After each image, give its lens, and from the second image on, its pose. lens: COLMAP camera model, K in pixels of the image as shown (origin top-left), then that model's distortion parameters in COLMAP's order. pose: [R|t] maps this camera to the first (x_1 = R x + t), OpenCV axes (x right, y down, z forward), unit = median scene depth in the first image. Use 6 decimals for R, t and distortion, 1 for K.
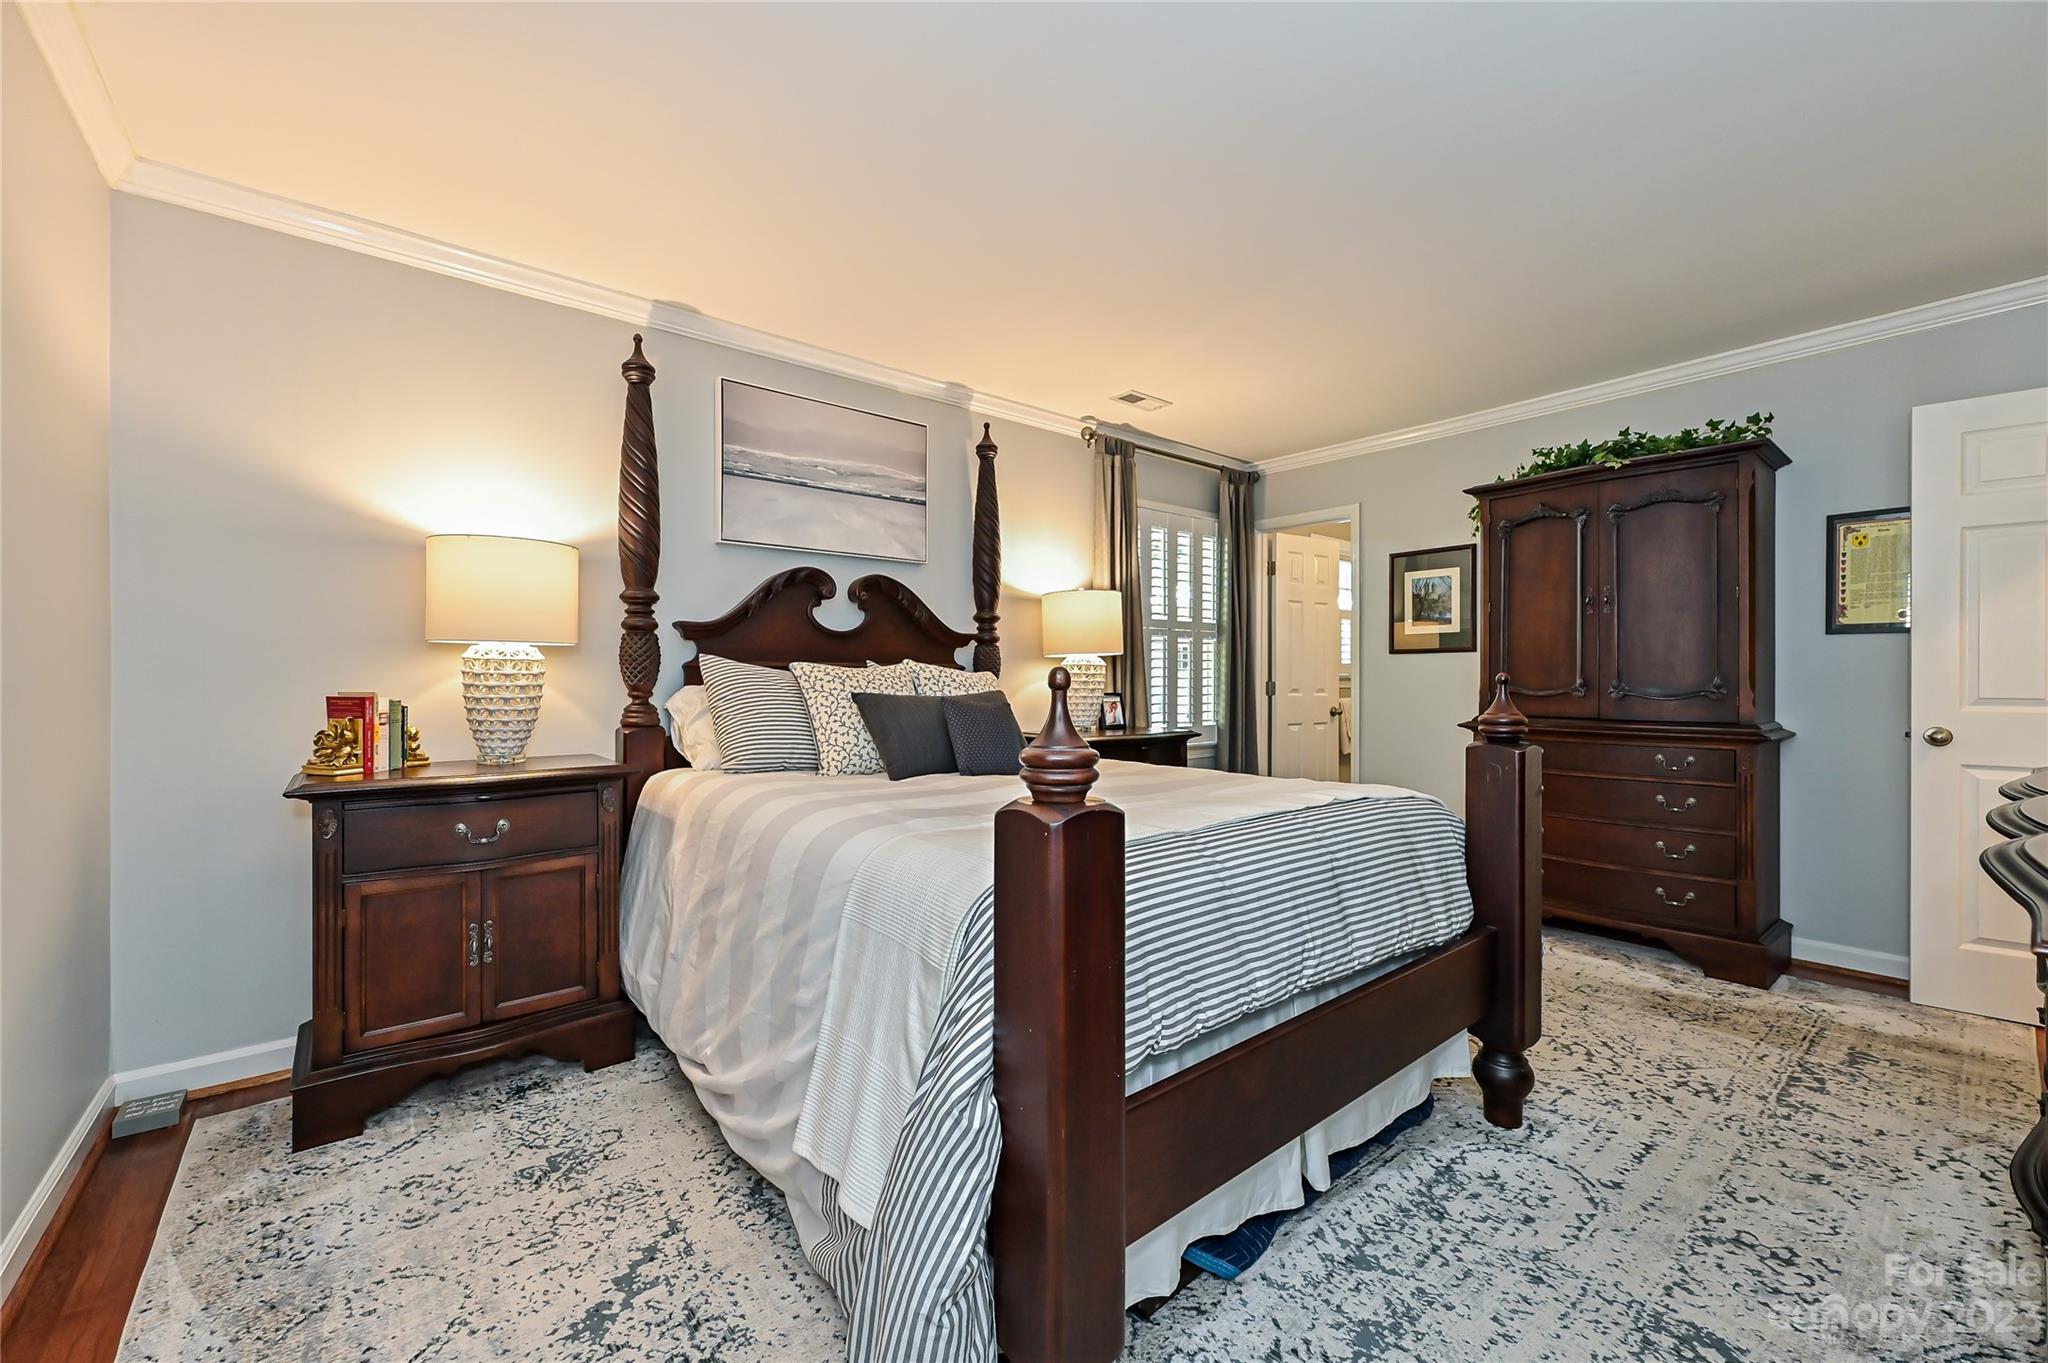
lens RADIAL K [[813.3, 0, 1018.6], [0, 813.3, 683.6], [0, 0, 1]] dist [0.000069, 0.000029]
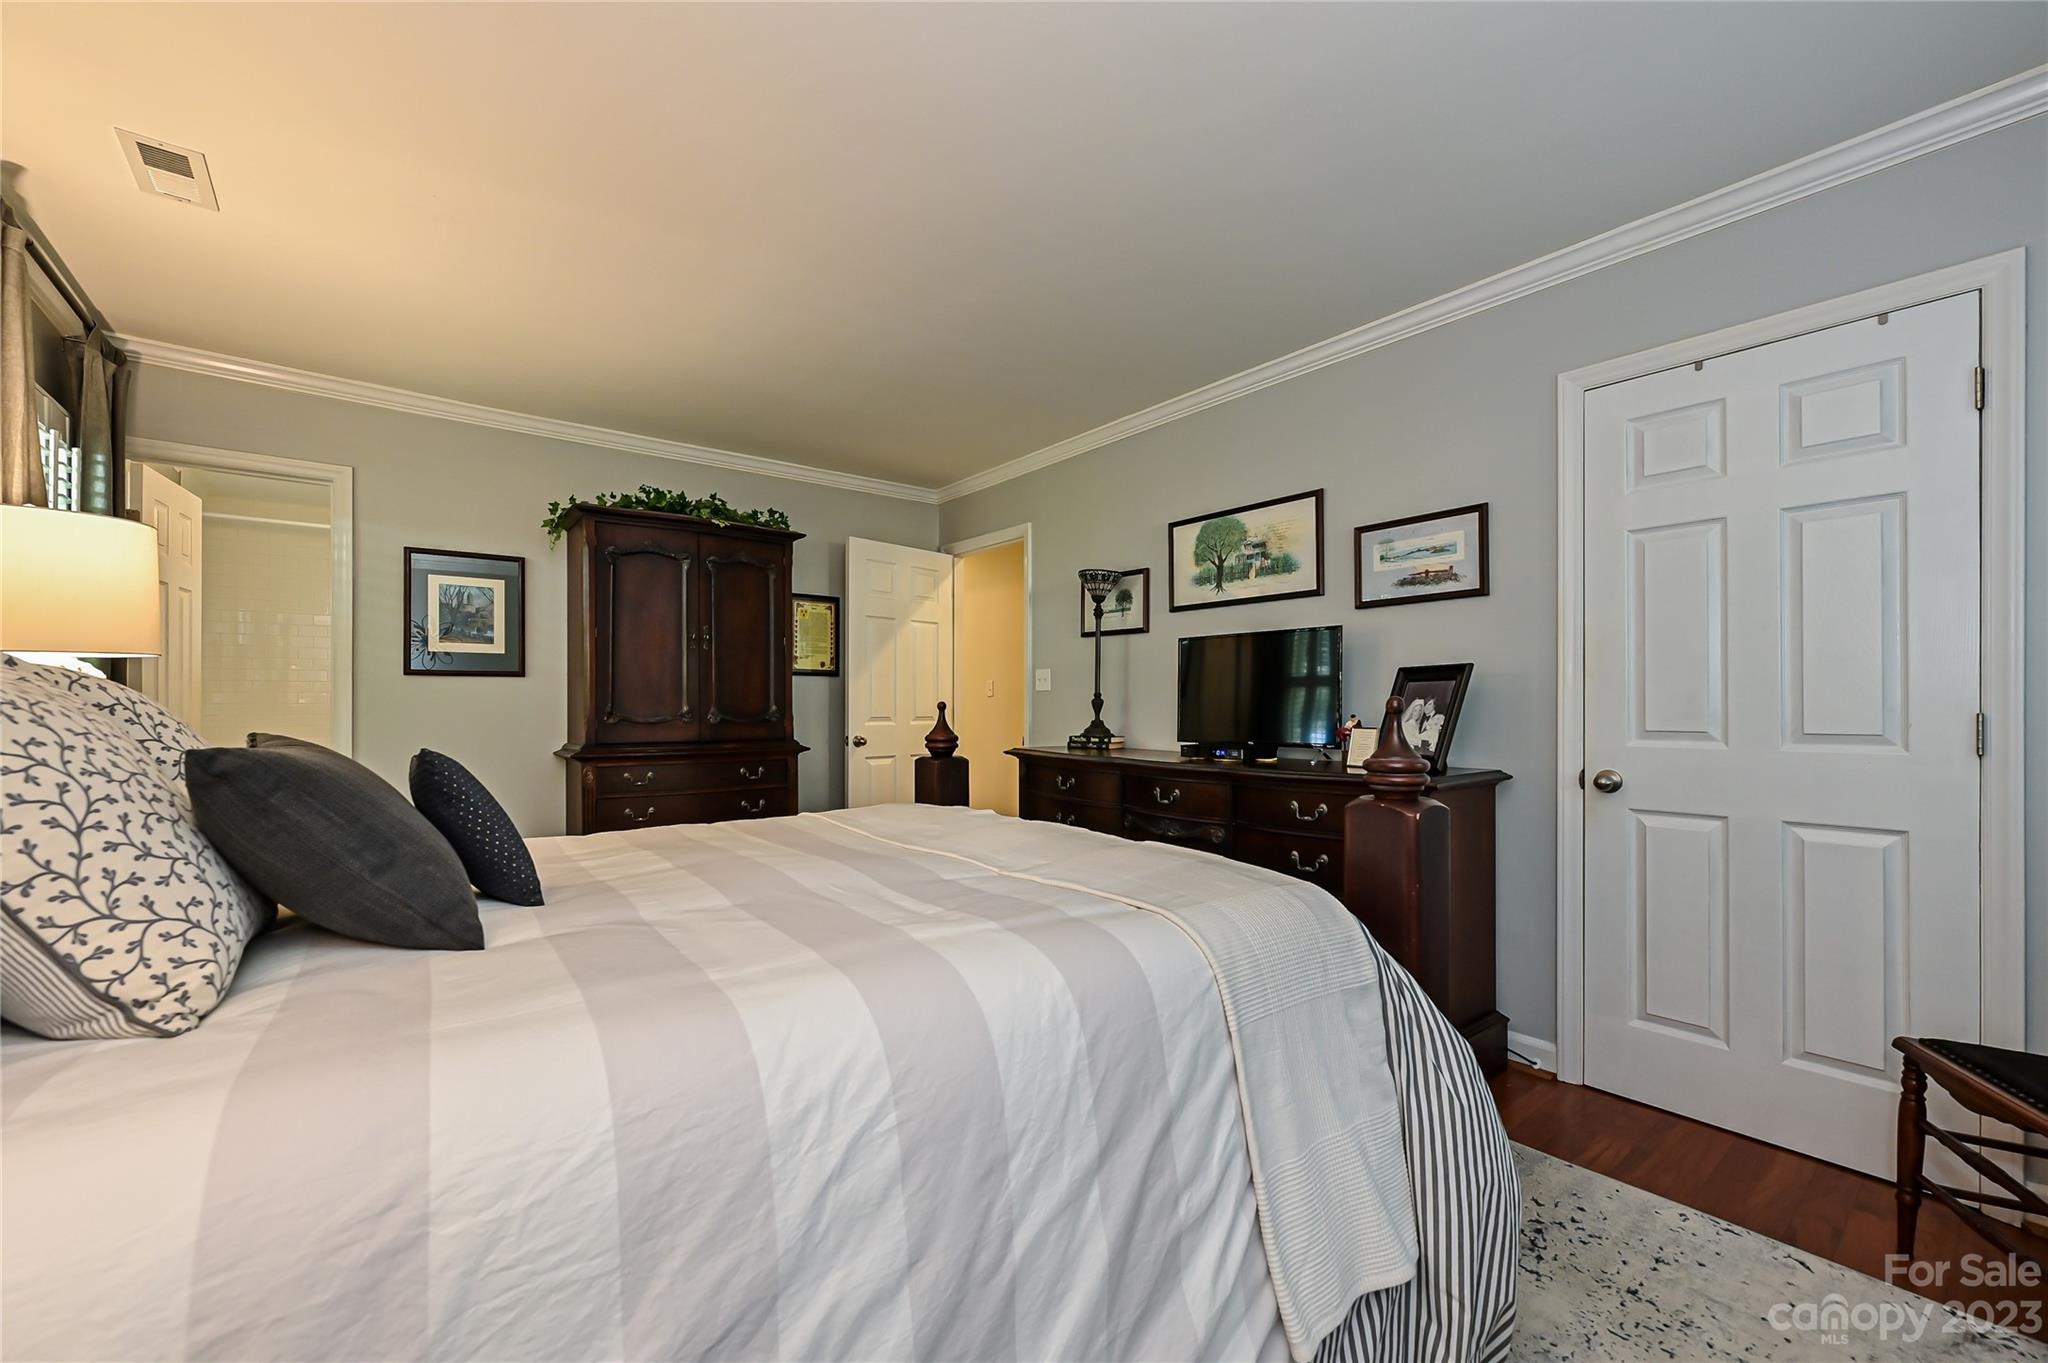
lens RADIAL K [[826.6, 0, 1027.9], [0, 826.6, 702.8], [0, 0, 1]] dist [0.000085, 0.000016]
pose [[0.006069, 0.002546, 0.999978, -0.373690], [0.009628, 0.999950, -0.002604, -0.002611], [-0.999935, 0.009644, 0.006045, 0.455474]]
